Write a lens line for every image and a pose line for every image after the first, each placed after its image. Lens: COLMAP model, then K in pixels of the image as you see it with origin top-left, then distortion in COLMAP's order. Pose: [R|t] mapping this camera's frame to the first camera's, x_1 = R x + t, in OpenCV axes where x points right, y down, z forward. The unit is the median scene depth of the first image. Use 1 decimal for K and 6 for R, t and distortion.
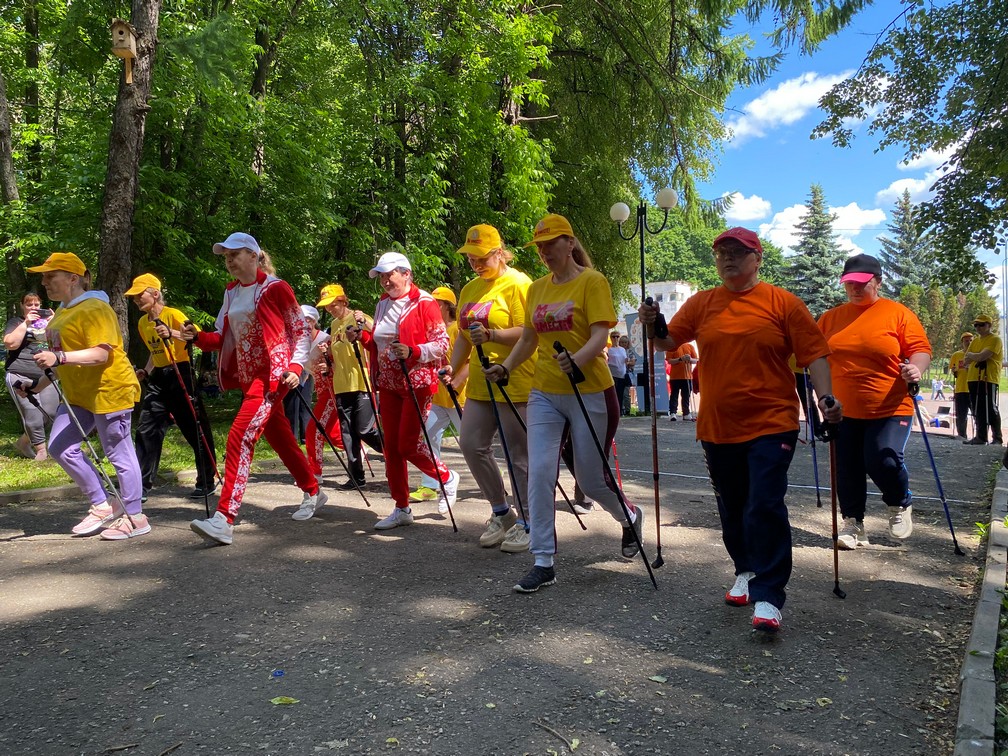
lens RADIAL K [[763.7, 0, 504.0], [0, 763.7, 378.0], [0, 0, 1]] dist [0.000498, -0.000159]
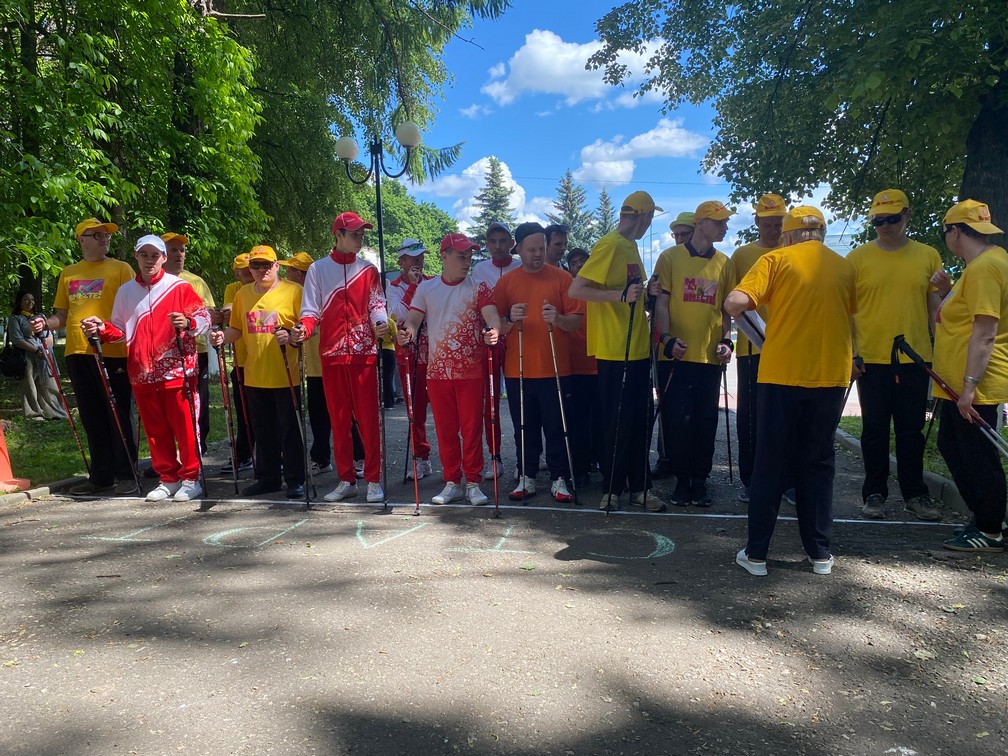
lens RADIAL K [[769.3, 0, 504.0], [0, 769.3, 378.0], [0, 0, 1]] dist [-0.058737, 0.000657]
pose [[0.914547, -0.041461, 0.402350, -0.029587], [0.026188, 0.998715, 0.043388, -0.009171], [-0.403631, -0.029143, 0.914457, 0.211555]]
